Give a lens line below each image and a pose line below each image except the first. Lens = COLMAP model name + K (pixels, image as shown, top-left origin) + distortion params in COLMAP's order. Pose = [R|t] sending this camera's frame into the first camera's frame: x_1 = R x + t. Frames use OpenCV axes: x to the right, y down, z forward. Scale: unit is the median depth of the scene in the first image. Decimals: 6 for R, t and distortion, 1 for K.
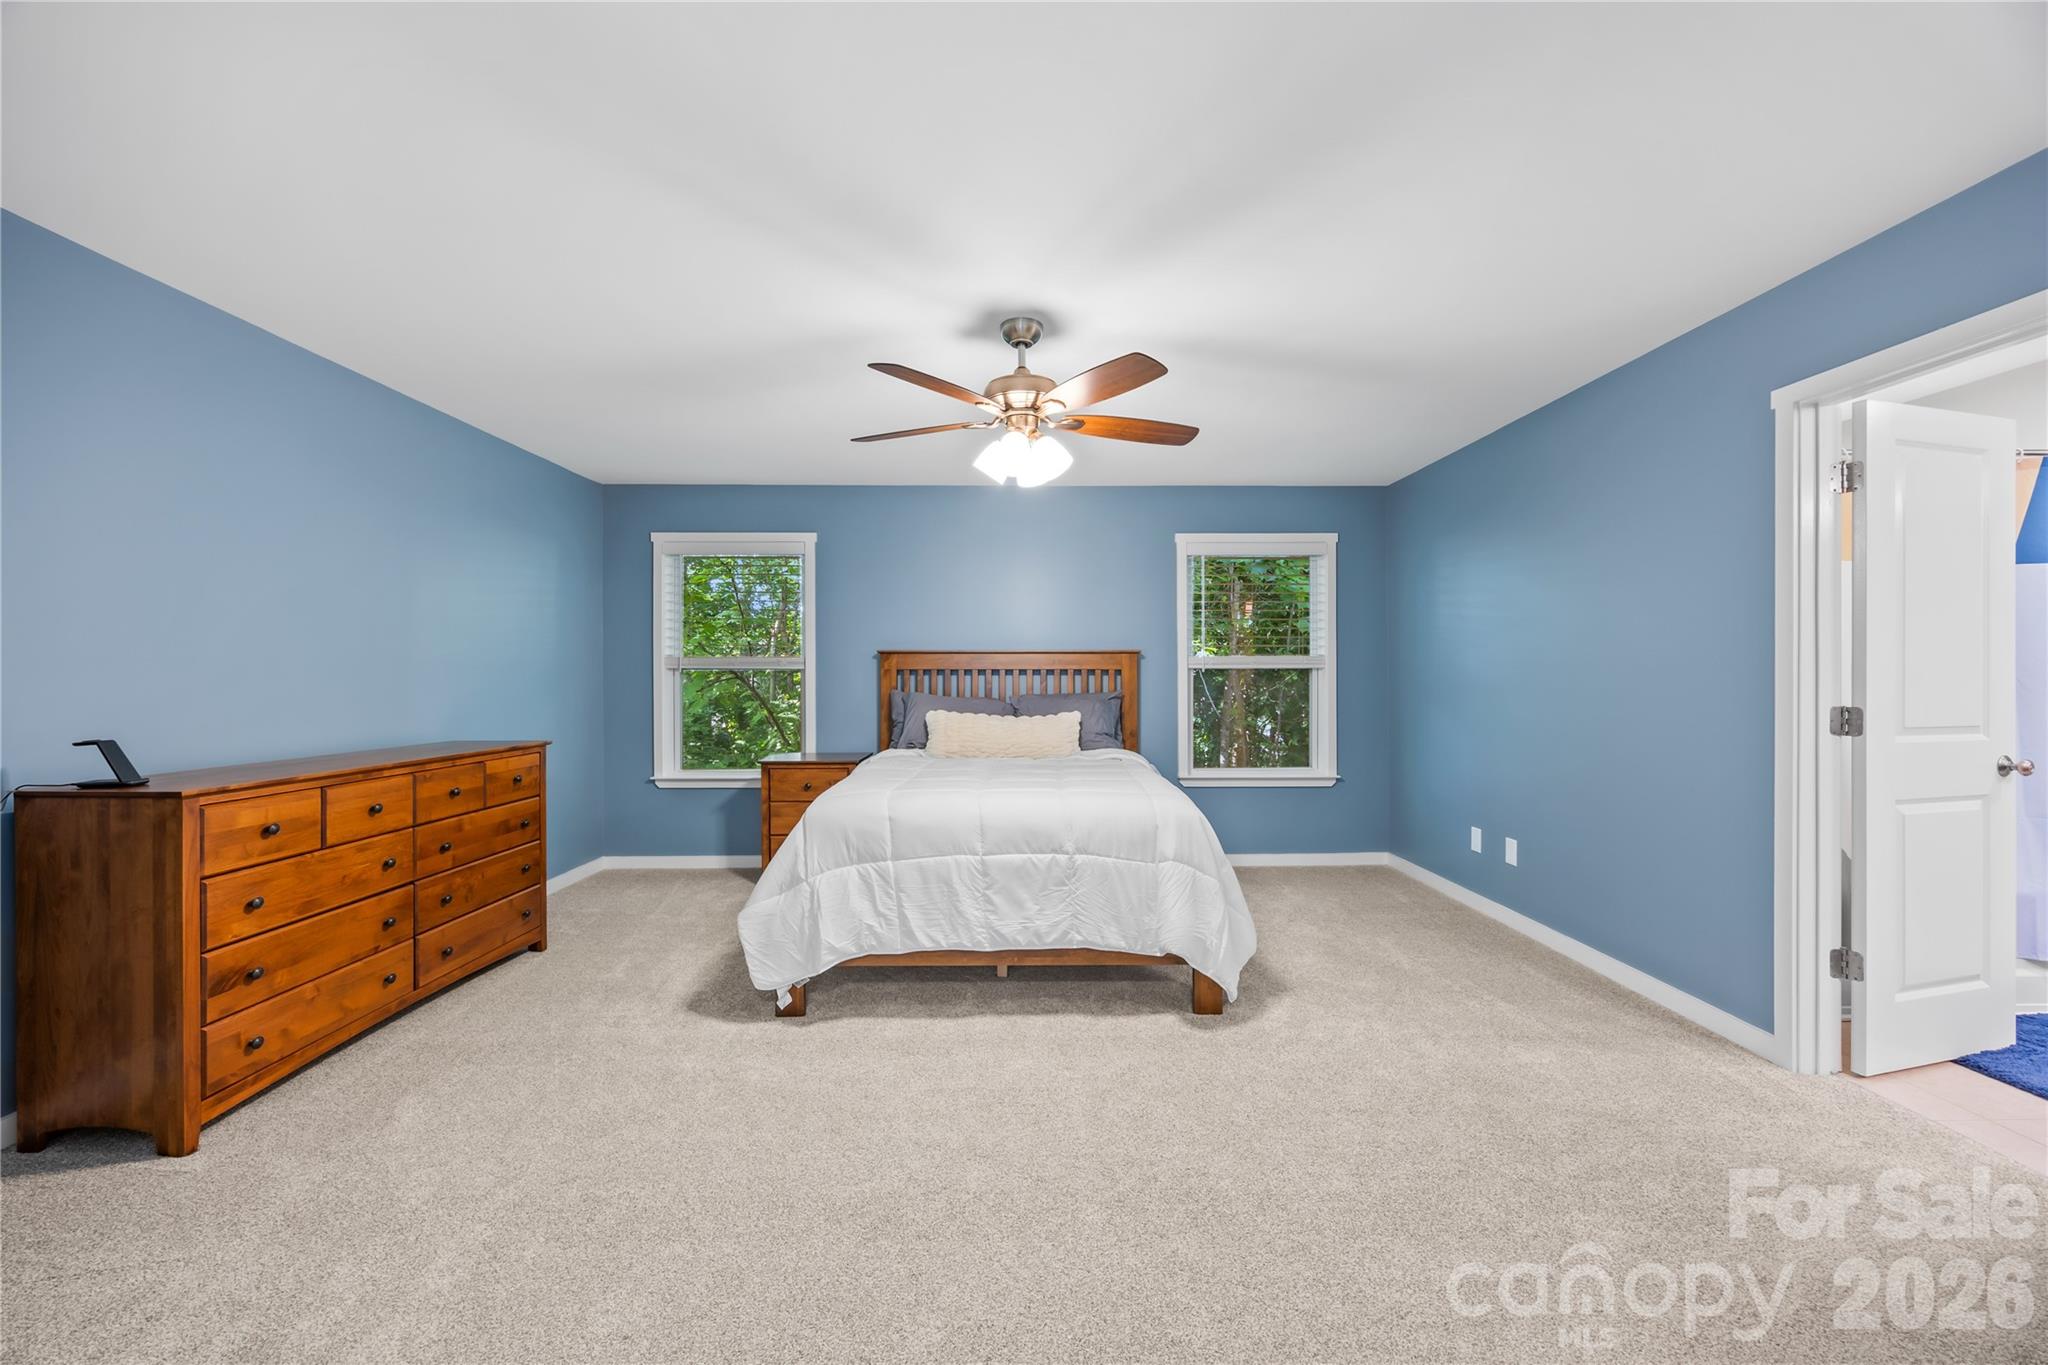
lens RADIAL K [[784.0, 0, 1031.0], [0, 784.0, 674.9], [0, 0, 1]] dist [-0.000299, 0.000101]
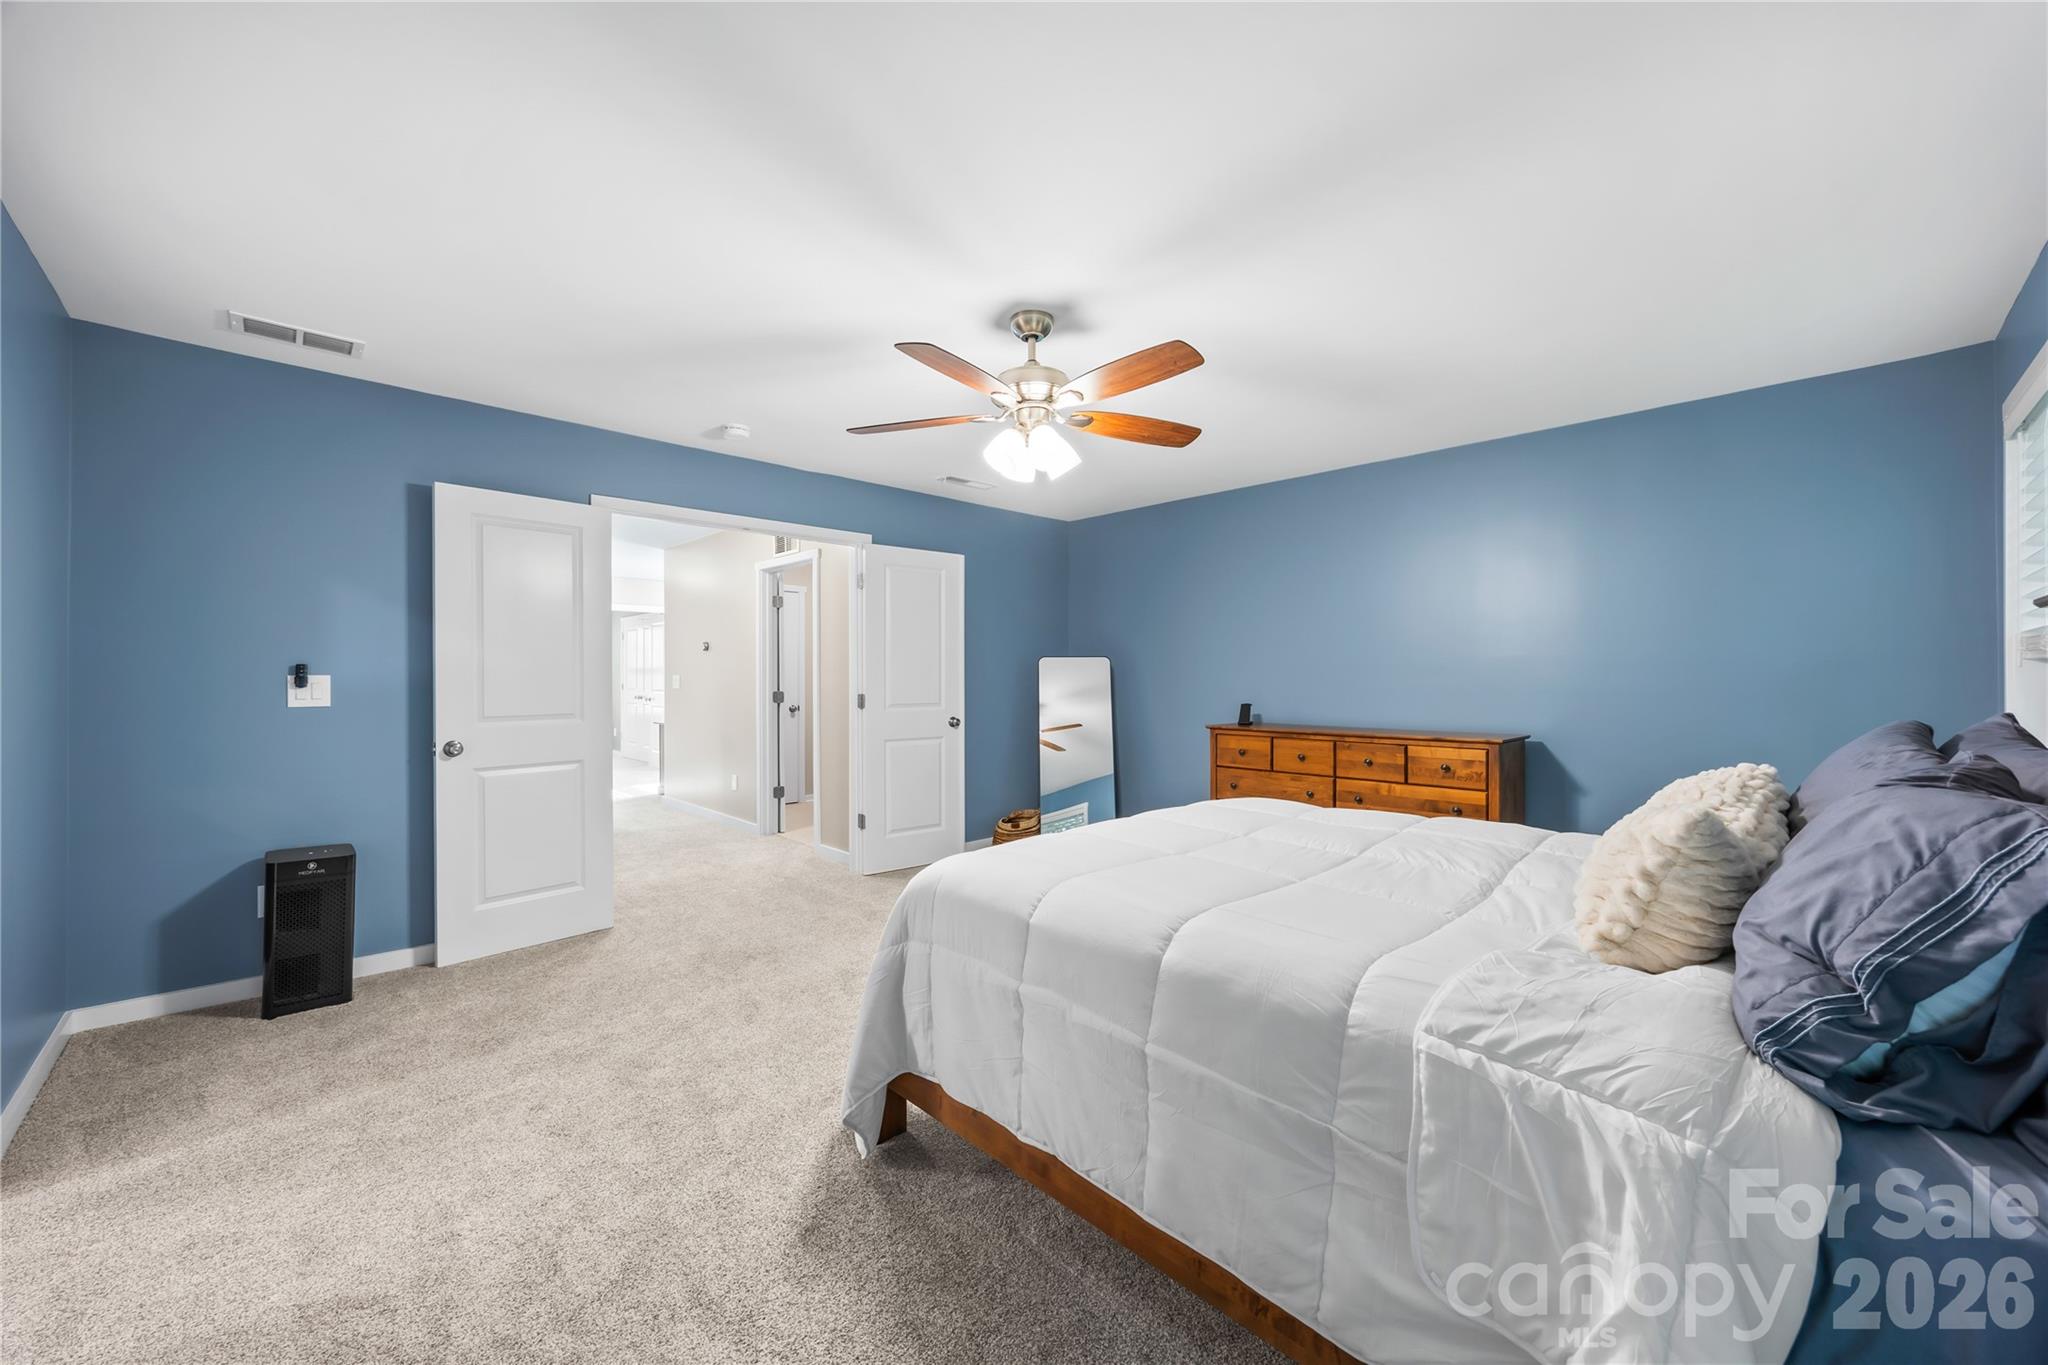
lens RADIAL K [[784.0, 0, 1031.0], [0, 784.0, 674.9], [0, 0, 1]] dist [-0.000299, 0.000101]
pose [[-0.727353, 0.001535, -0.686262, 0.594079], [0.004086, 0.999989, -0.002094, -0.000112], [0.686251, -0.004327, -0.727352, 1.535523]]
